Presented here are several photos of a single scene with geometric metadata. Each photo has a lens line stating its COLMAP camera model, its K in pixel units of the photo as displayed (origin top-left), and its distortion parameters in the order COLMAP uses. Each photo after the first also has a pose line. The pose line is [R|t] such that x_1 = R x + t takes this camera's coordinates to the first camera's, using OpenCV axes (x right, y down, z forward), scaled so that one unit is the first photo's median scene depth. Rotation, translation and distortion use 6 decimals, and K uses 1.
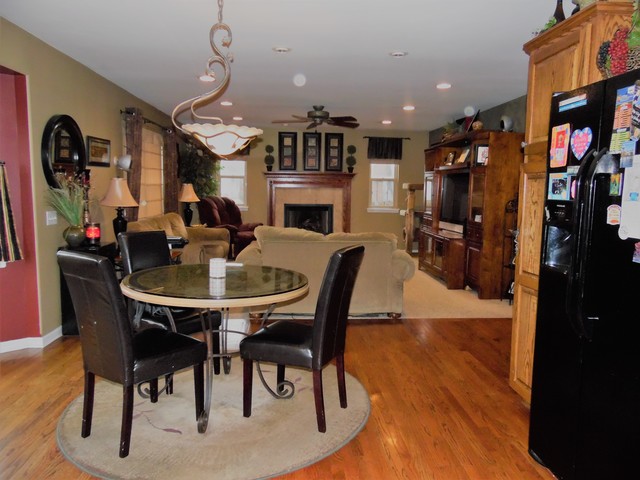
lens RADIAL K [[492.3, 0, 320.7], [0, 492.3, 242.0], [0, 0, 1]] dist [-0.006977, 0.054224]
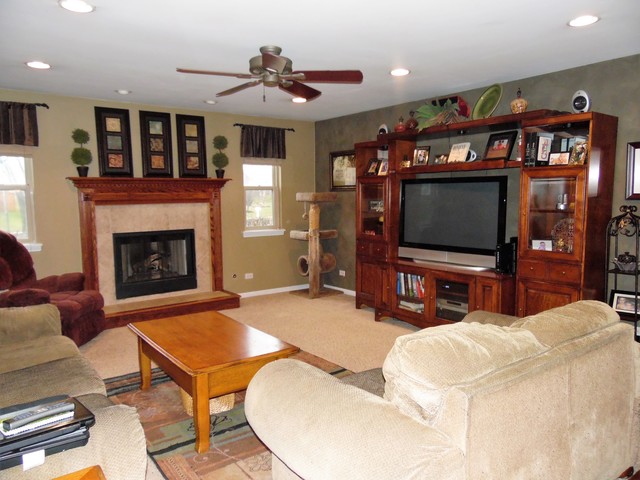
lens RADIAL K [[492.3, 0, 324.9], [0, 492.3, 237.8], [0, 0, 1]] dist [-0.006977, 0.054224]
pose [[0.832160, -0.073334, 0.549665, -0.186348], [0.084875, 0.996382, 0.004437, -0.054899], [-0.548002, 0.042961, 0.835373, 0.391798]]
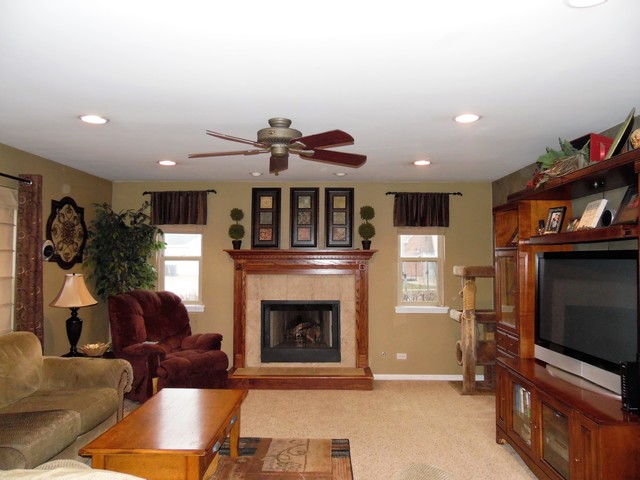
lens RADIAL K [[492.3, 0, 319.4], [0, 492.3, 242.6], [0, 0, 1]] dist [-0.006977, 0.054224]
pose [[0.996685, -0.015147, -0.079934, 0.051484], [0.003309, 0.989249, -0.146201, -0.059366], [0.081289, 0.145452, 0.986020, 0.384523]]
